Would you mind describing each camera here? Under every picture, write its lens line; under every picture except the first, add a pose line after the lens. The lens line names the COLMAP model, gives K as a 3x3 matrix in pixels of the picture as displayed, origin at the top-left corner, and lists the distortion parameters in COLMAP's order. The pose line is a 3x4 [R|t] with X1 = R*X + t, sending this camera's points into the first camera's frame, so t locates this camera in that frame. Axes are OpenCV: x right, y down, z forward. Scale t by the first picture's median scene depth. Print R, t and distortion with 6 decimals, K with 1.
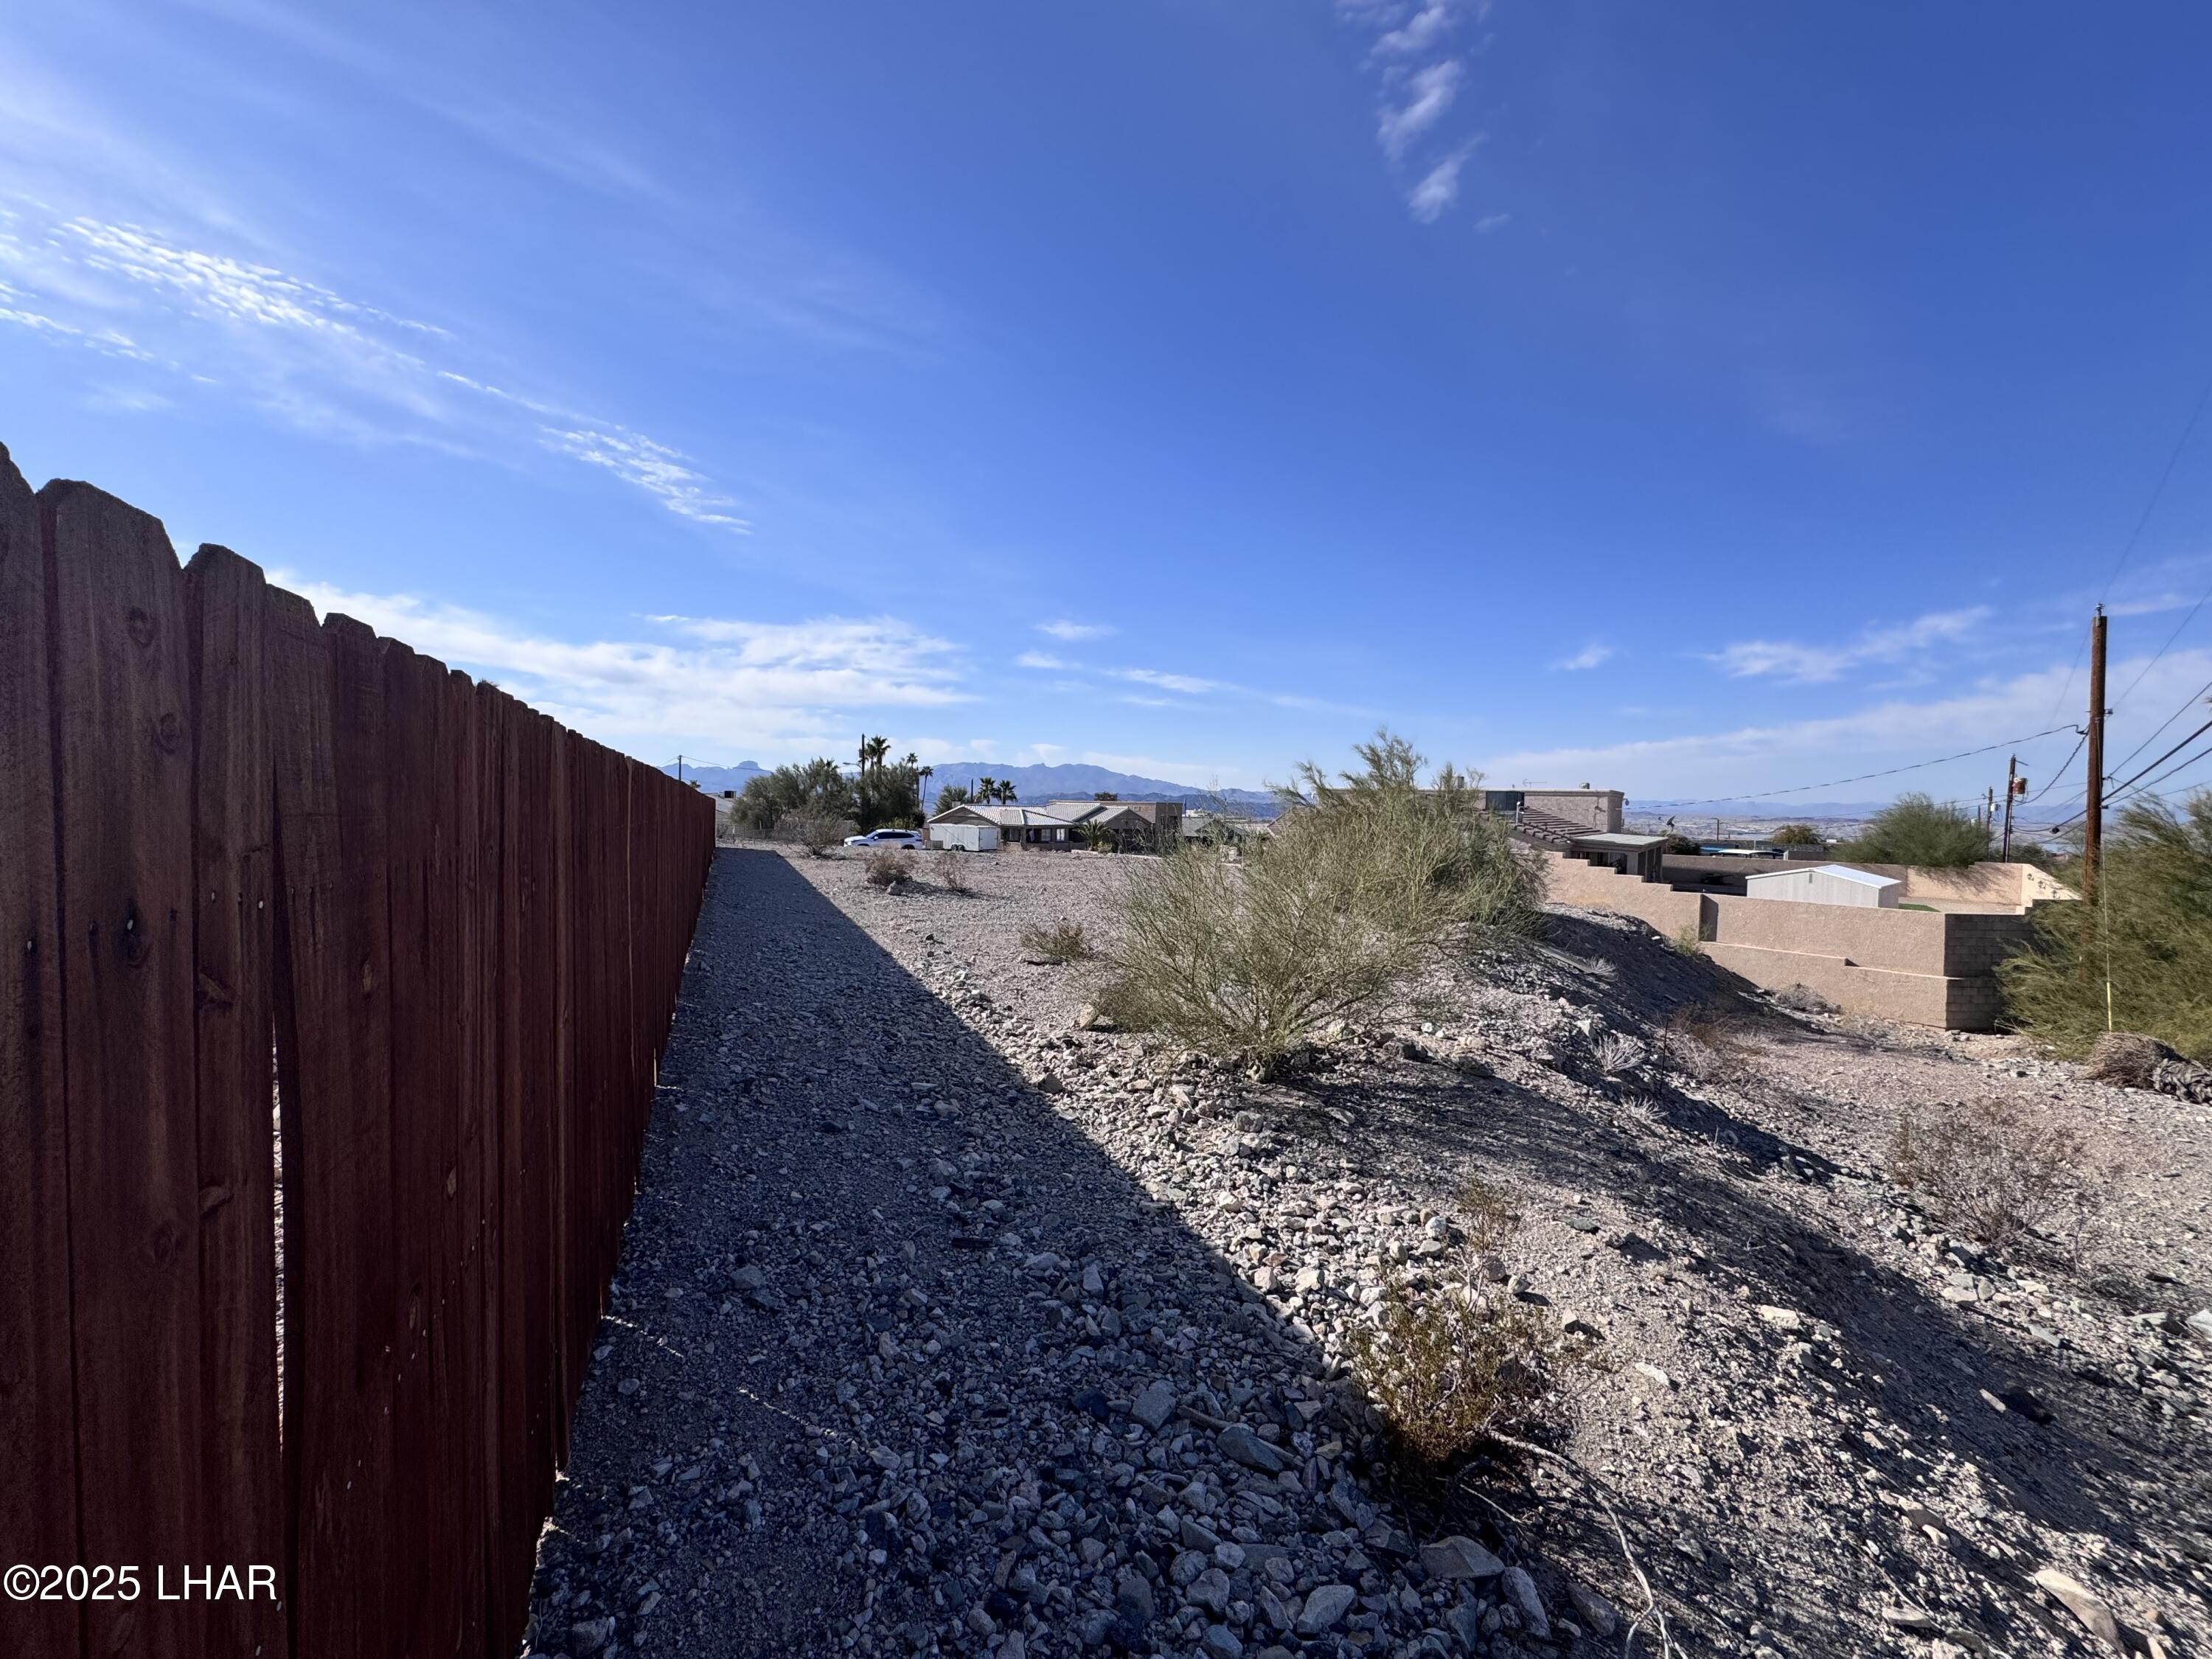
lens RADIAL K [[880.3, 0, 1111.6], [0, 880.3, 824.3], [0, 0, 1]] dist [0.006881, -0.000813]
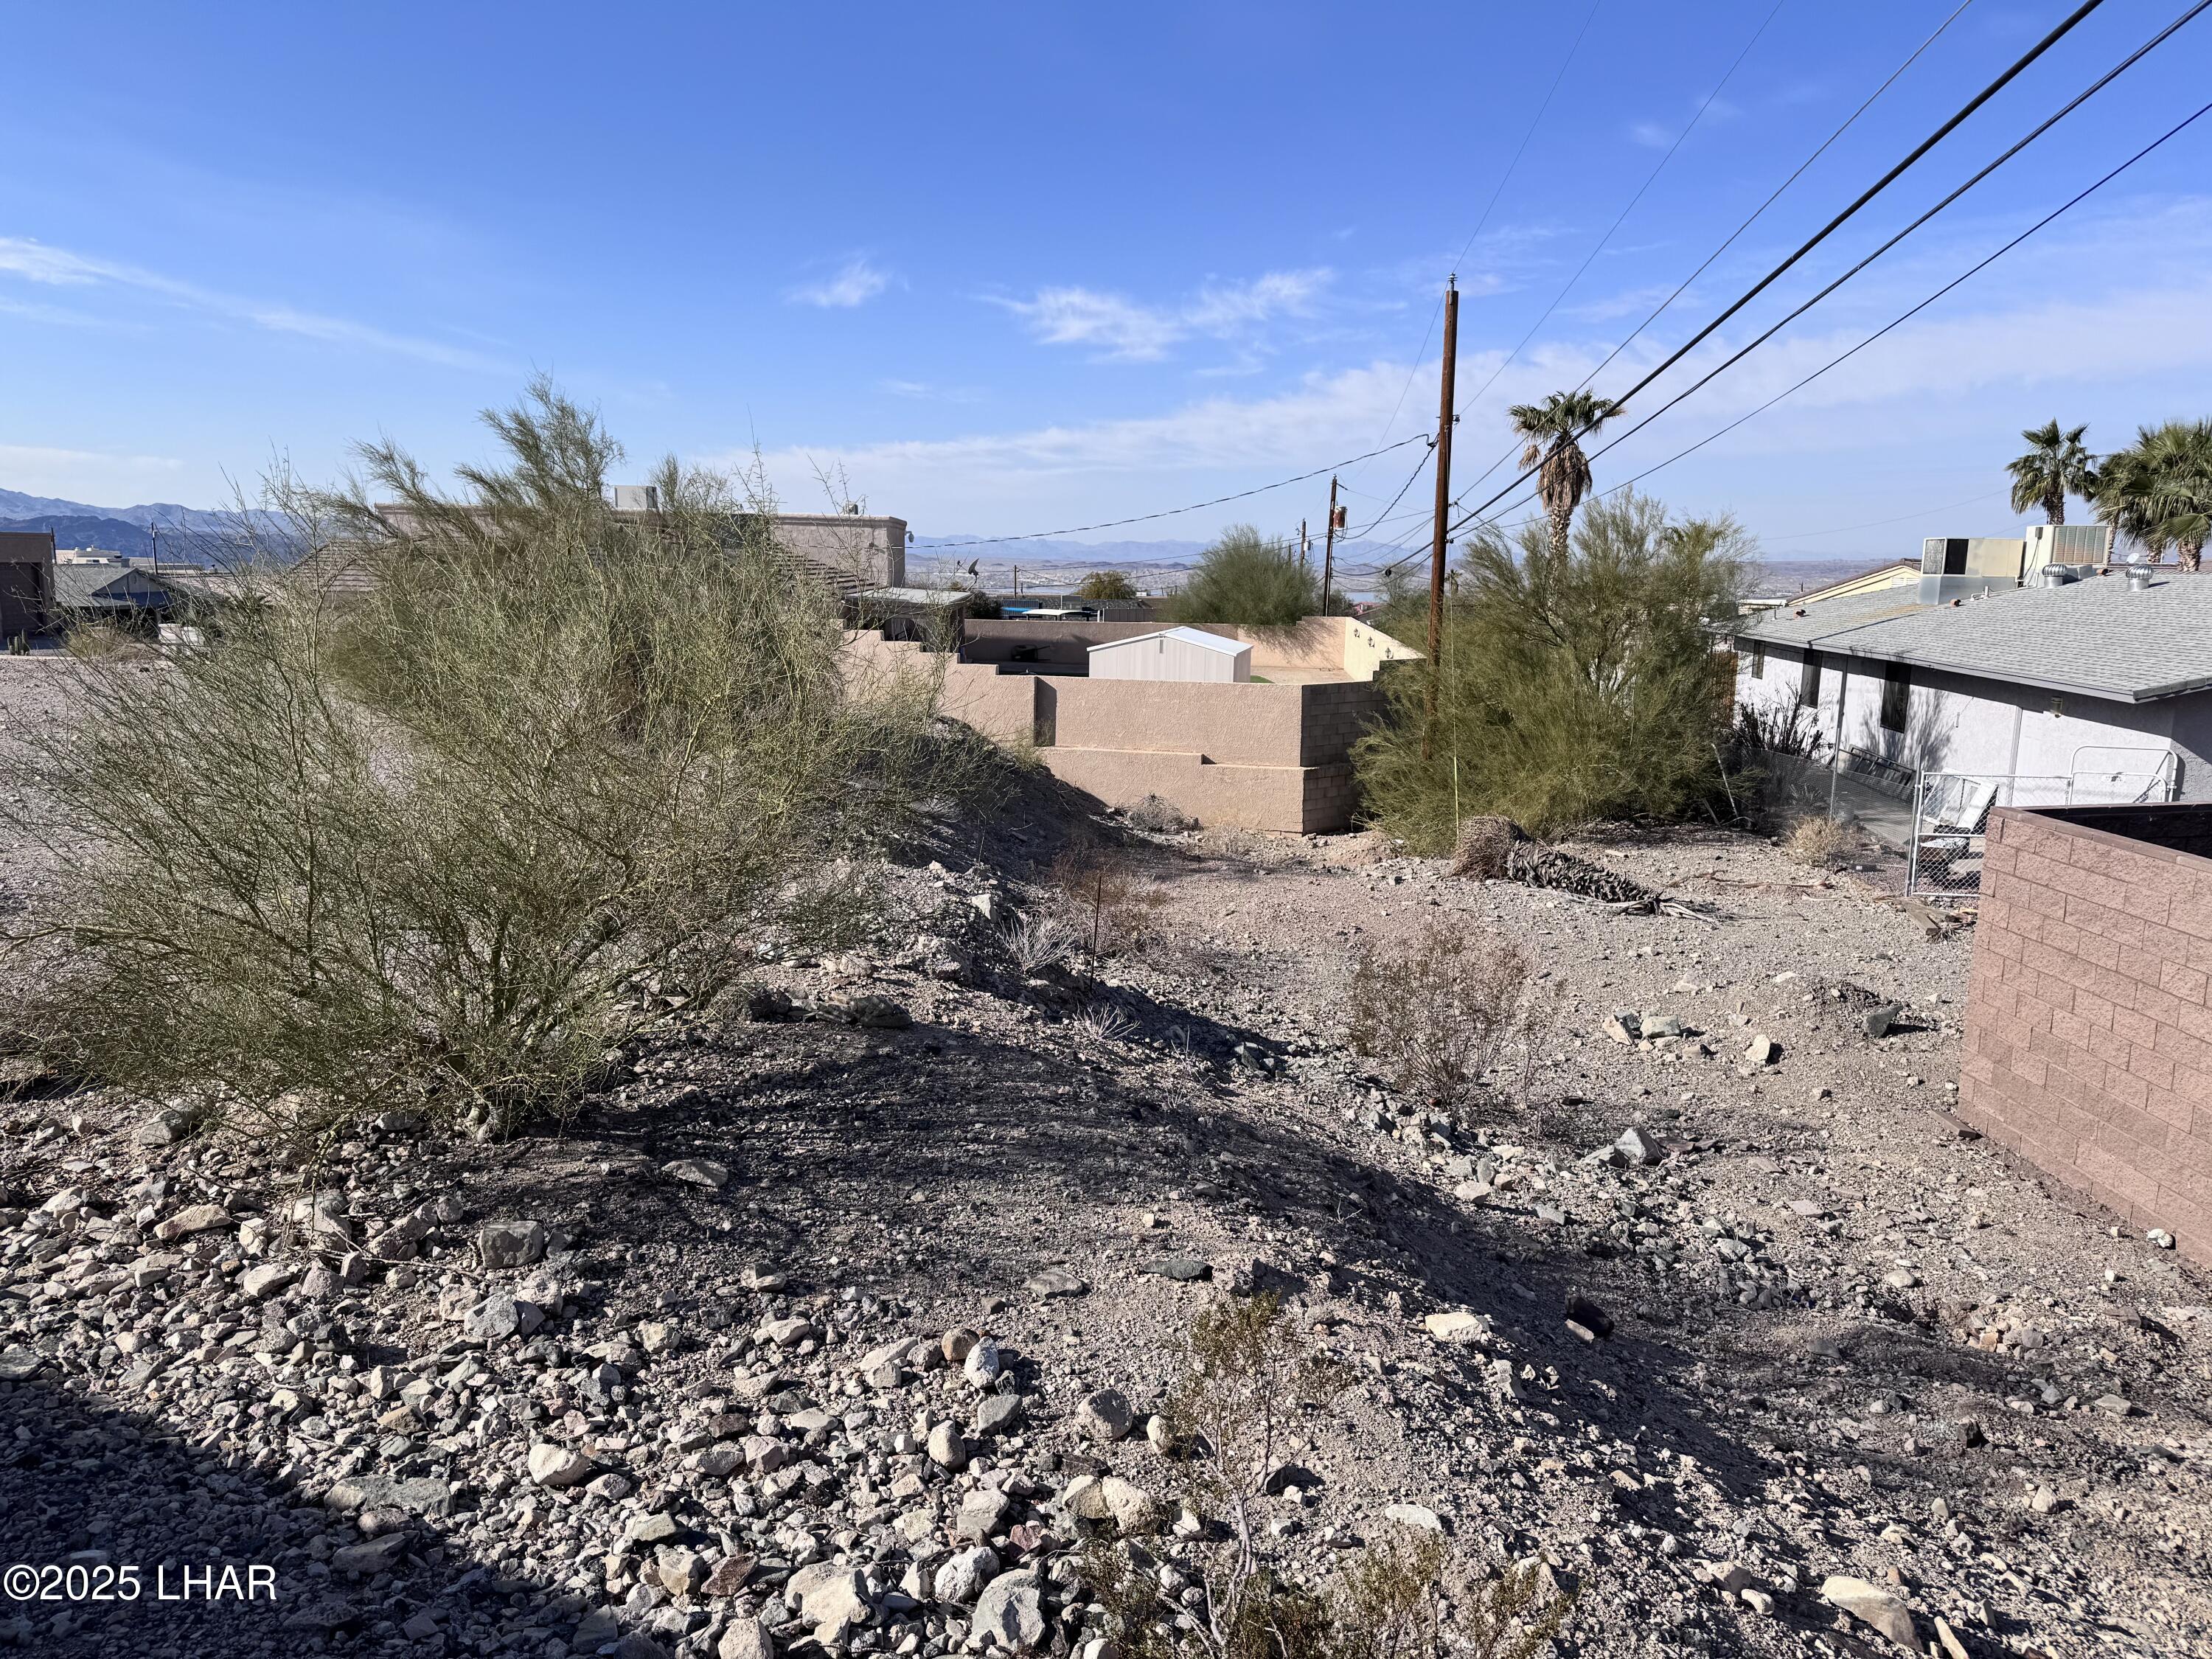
lens RADIAL K [[1529.9, 0, 1106.0], [0, 1529.9, 829.5], [0, 0, 1]] dist [0.151565, -0.251900]
pose [[0.783146, -0.112890, 0.611504, -0.042979], [0.012998, 0.986140, 0.165405, 0.004844], [-0.621702, -0.121588, 0.773759, 0.153159]]
